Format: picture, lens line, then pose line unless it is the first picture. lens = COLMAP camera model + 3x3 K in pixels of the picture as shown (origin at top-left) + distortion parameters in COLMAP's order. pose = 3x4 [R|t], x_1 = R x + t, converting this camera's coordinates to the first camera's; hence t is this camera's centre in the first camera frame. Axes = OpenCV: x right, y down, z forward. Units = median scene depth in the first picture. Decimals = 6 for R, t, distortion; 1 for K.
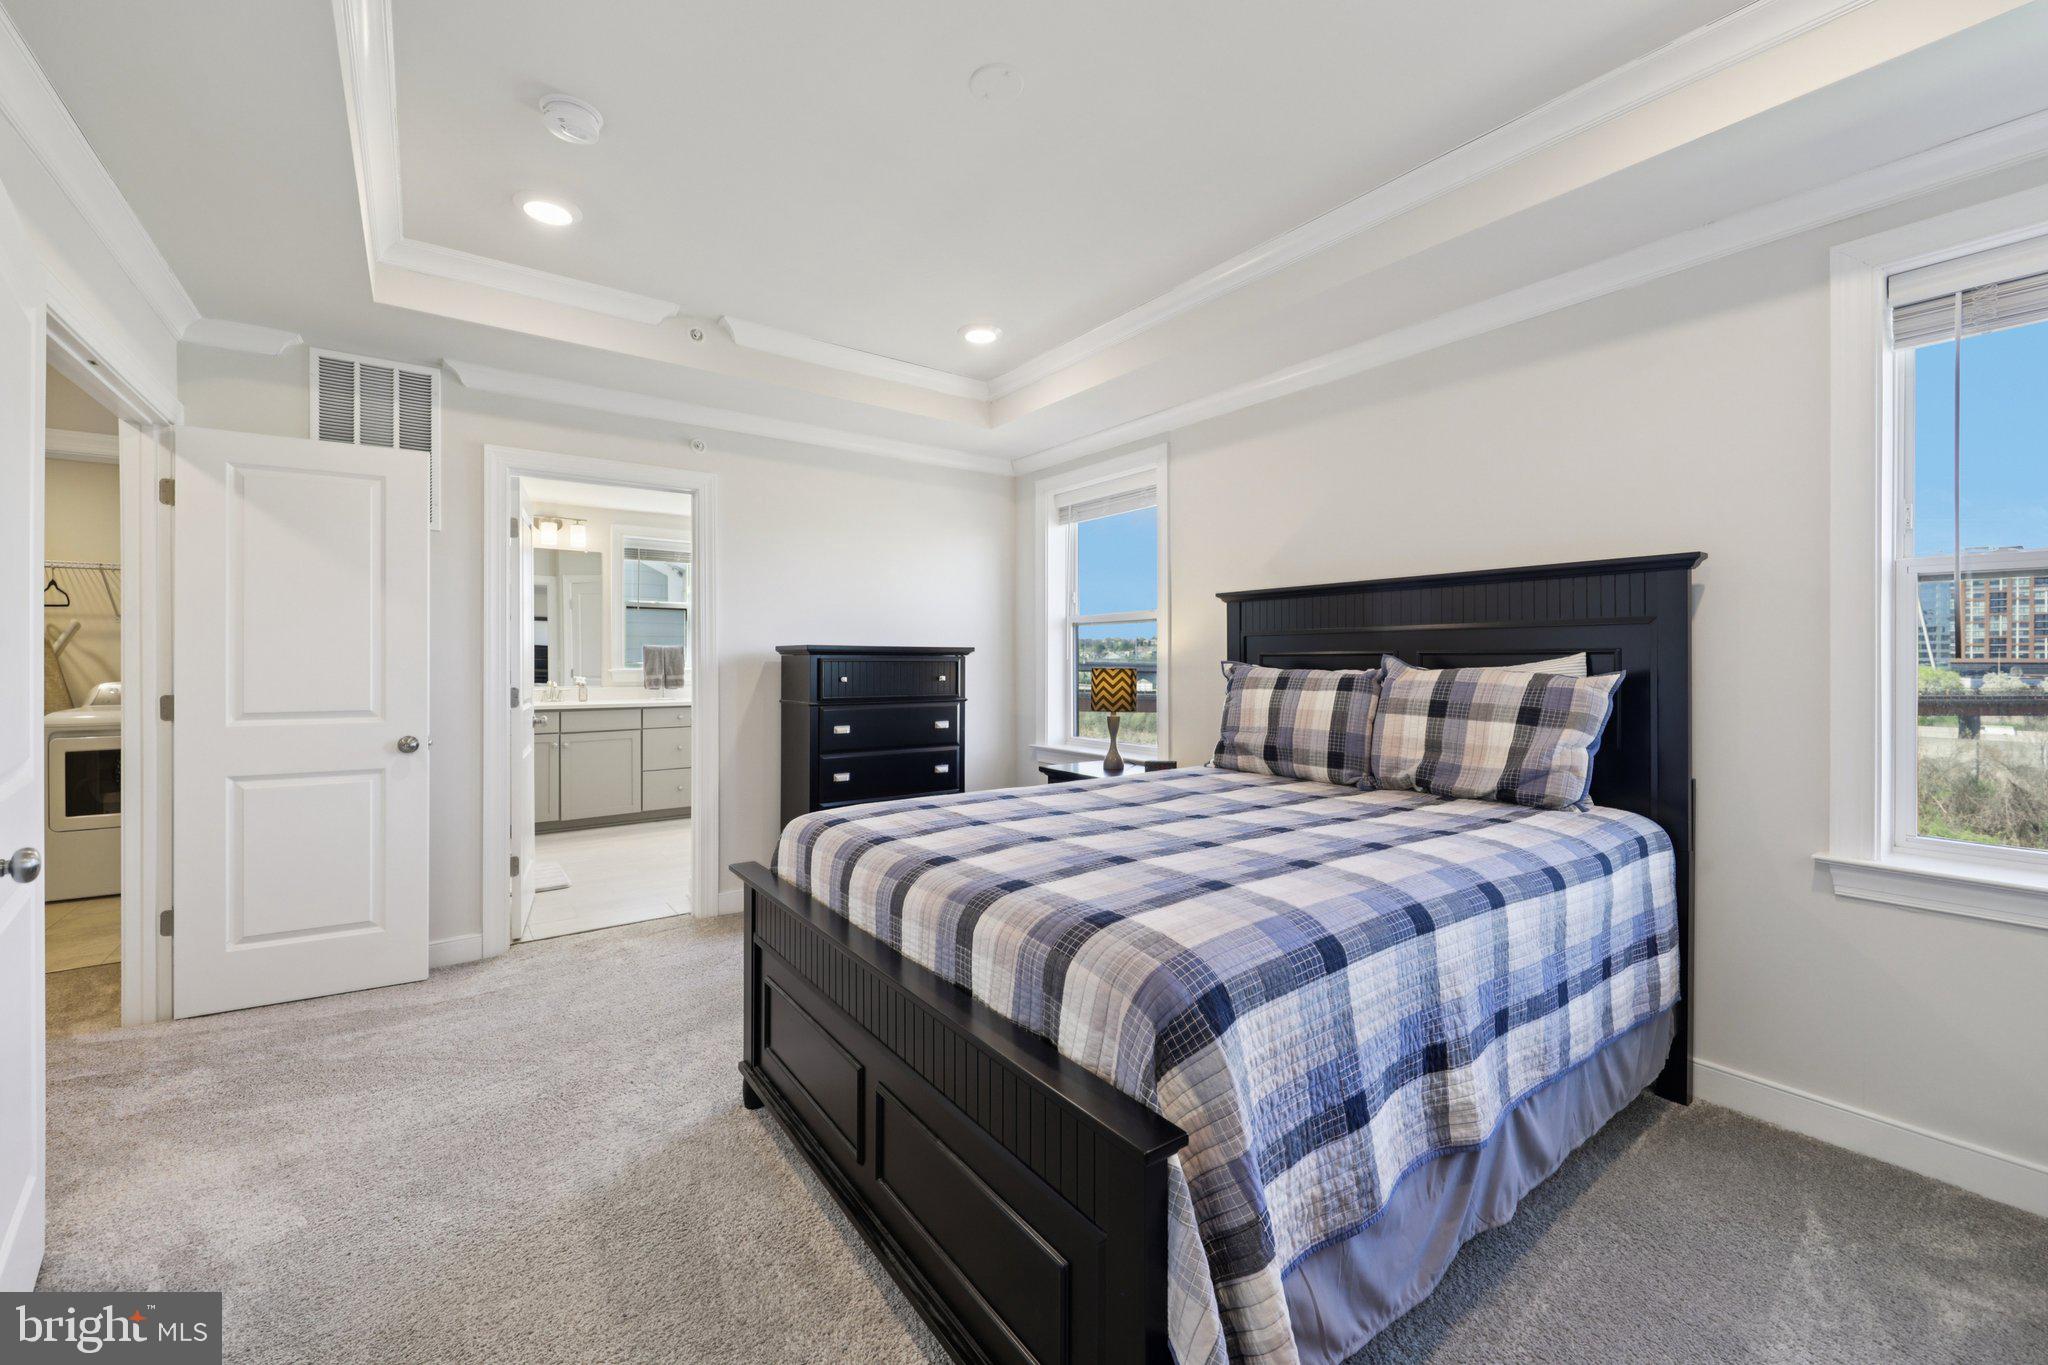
lens RADIAL K [[808.4, 0, 1013.0], [0, 808.4, 660.6], [0, 0, 1]] dist [0.005046, -0.002715]
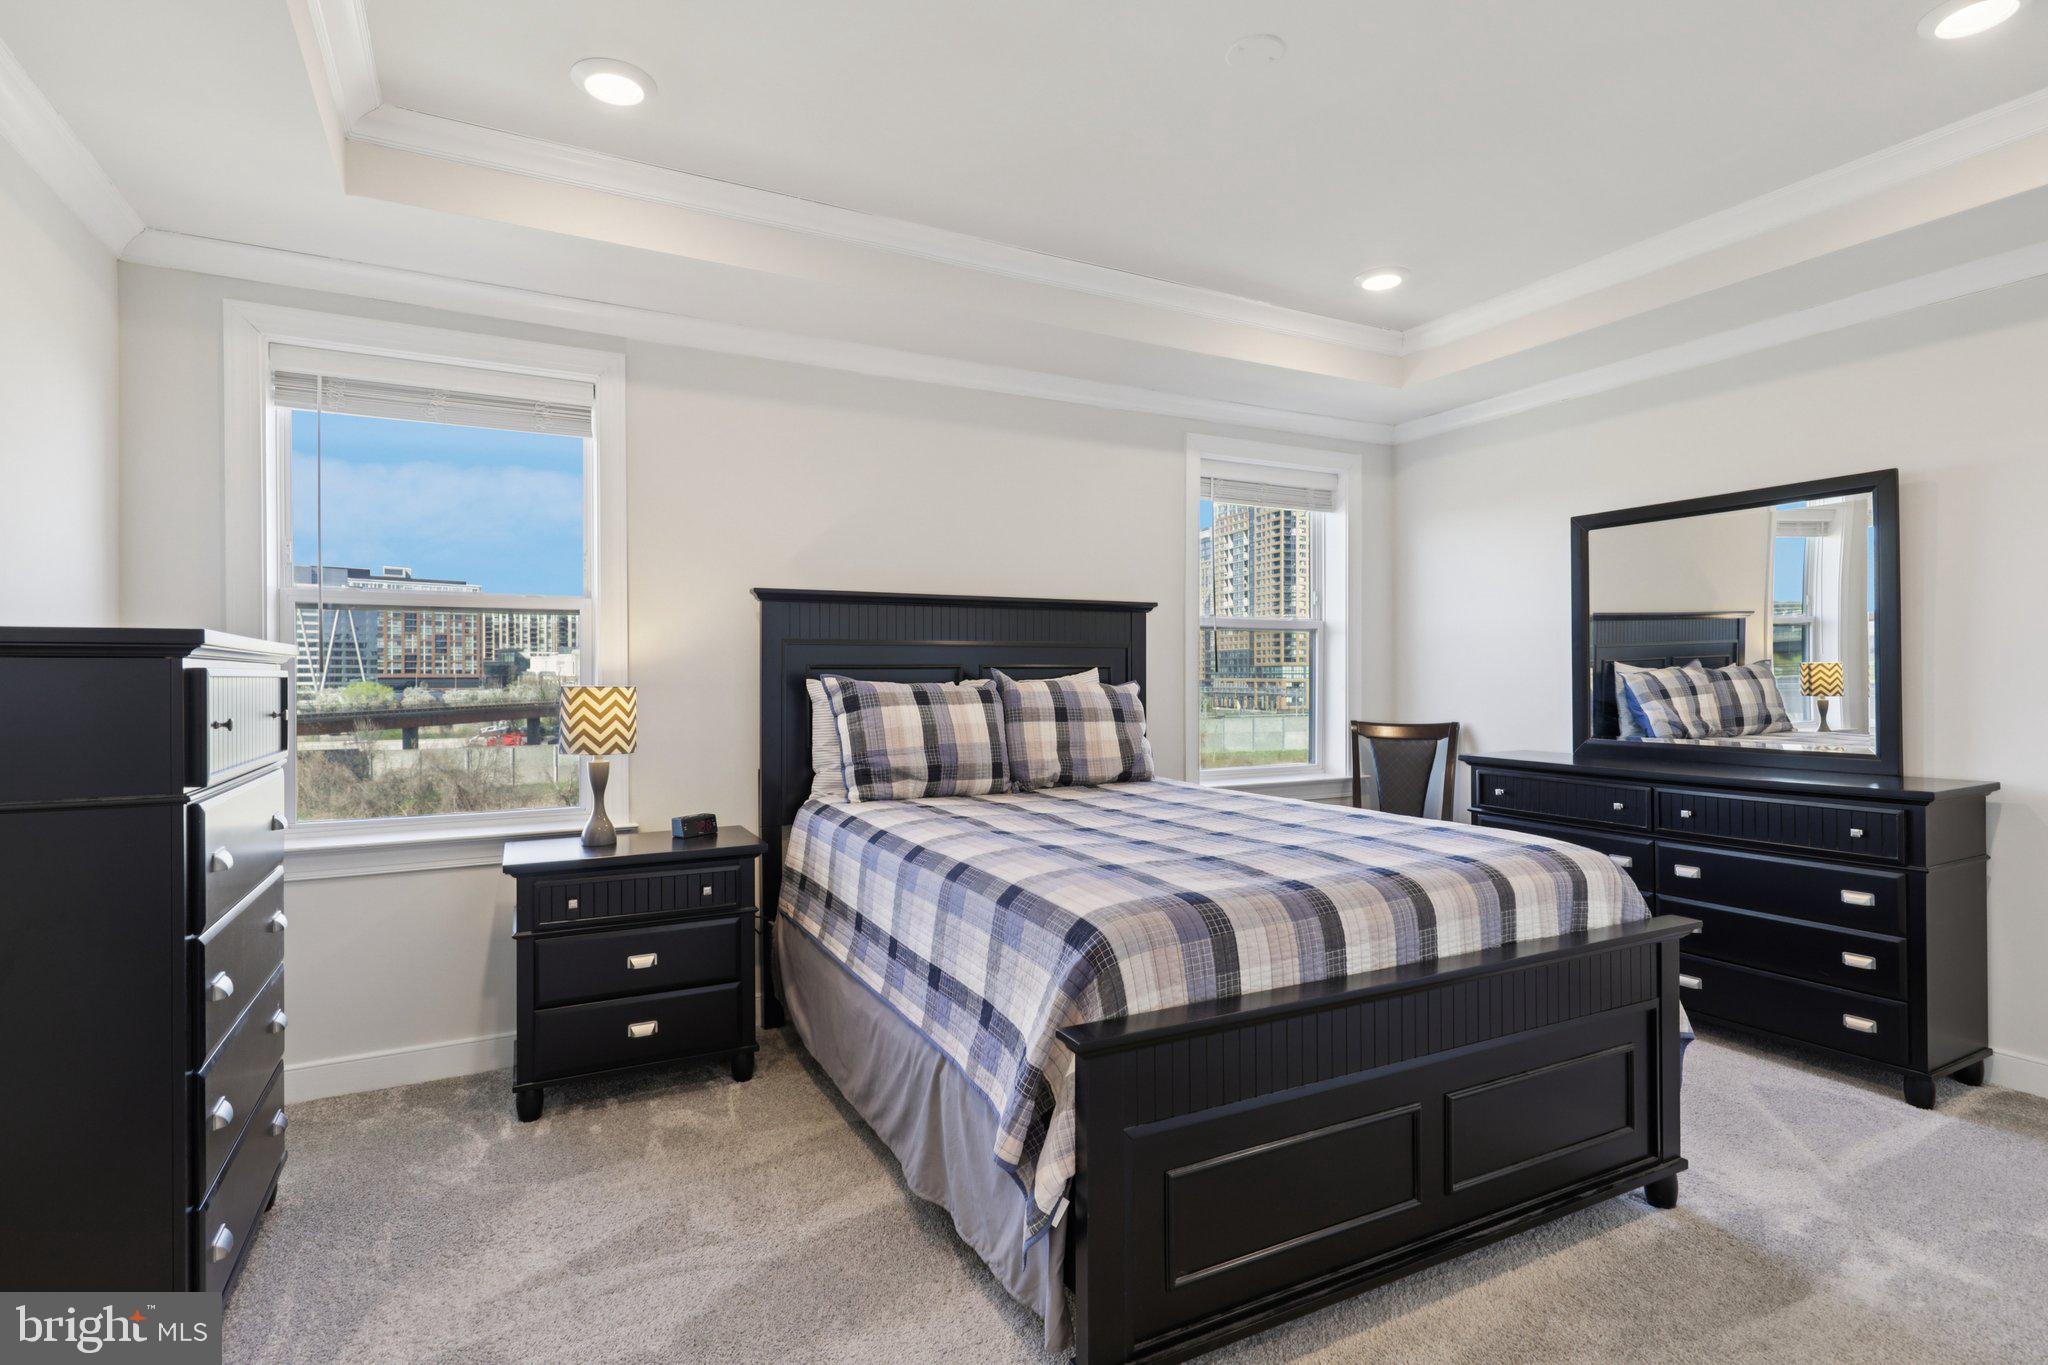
lens RADIAL K [[1008.7, 0, 1015.2], [0, 1008.7, 670.8], [0, 0, 1]] dist [0.012061, -0.000908]
pose [[0.139890, 0.003152, 0.990162, -0.824370], [0.002411, 0.999991, -0.003524, 0.001045], [-0.990164, 0.002881, 0.139881, 0.755598]]
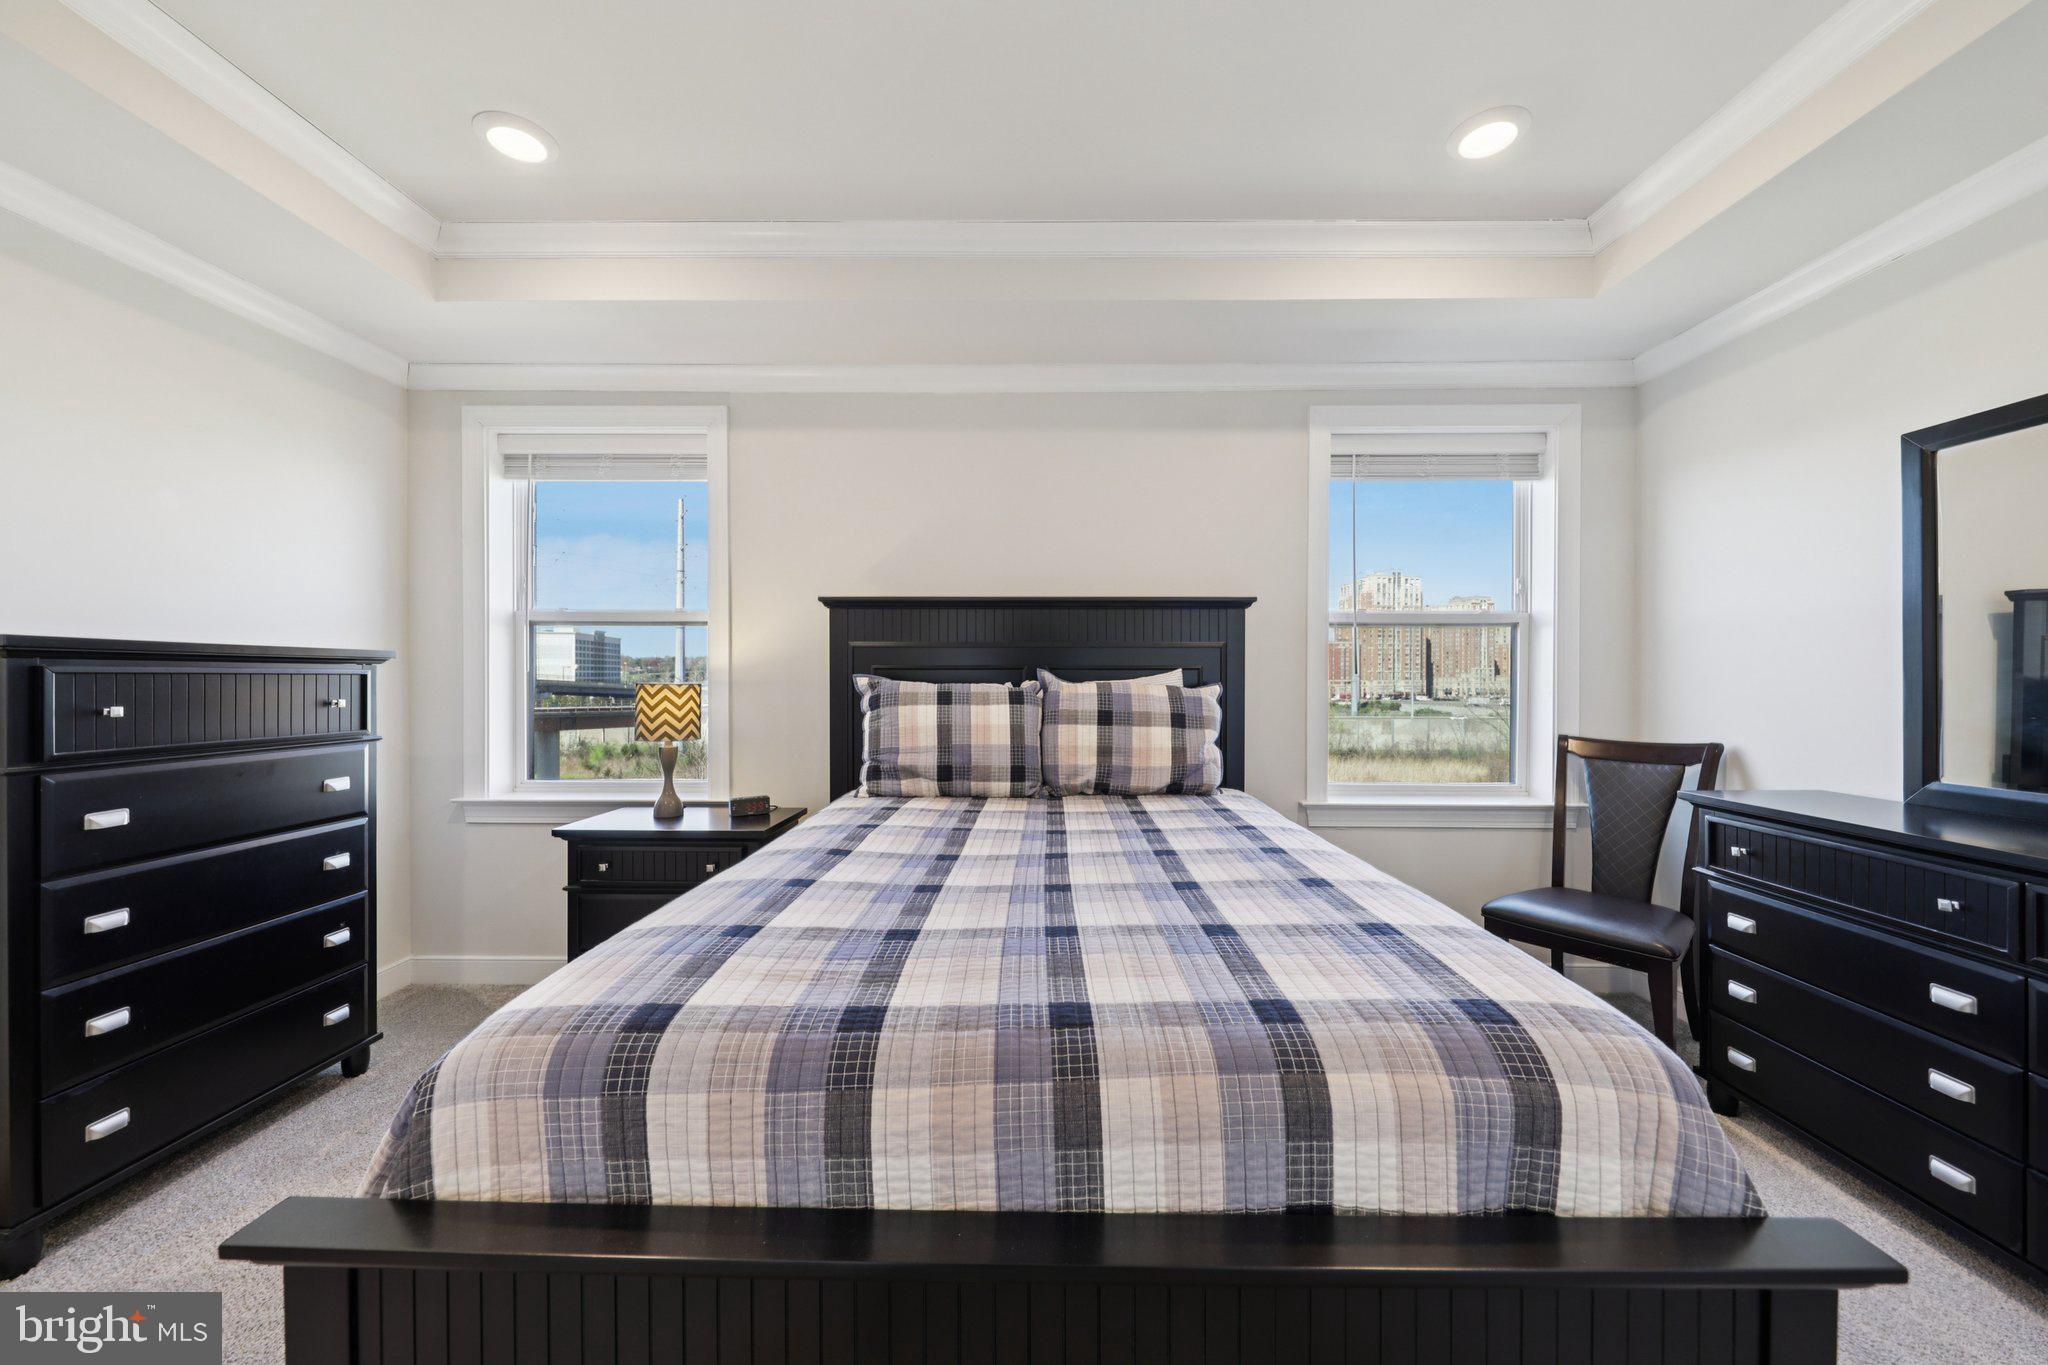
lens RADIAL K [[747.4, 0, 1027.0], [0, 747.4, 678.9], [0, 0, 1]] dist [0.002089, -0.001675]
pose [[0.592792, -0.003698, 0.805347, -0.322482], [-0.002572, 0.999976, 0.006485, -0.000404], [-0.805352, -0.005915, 0.592768, 0.419111]]
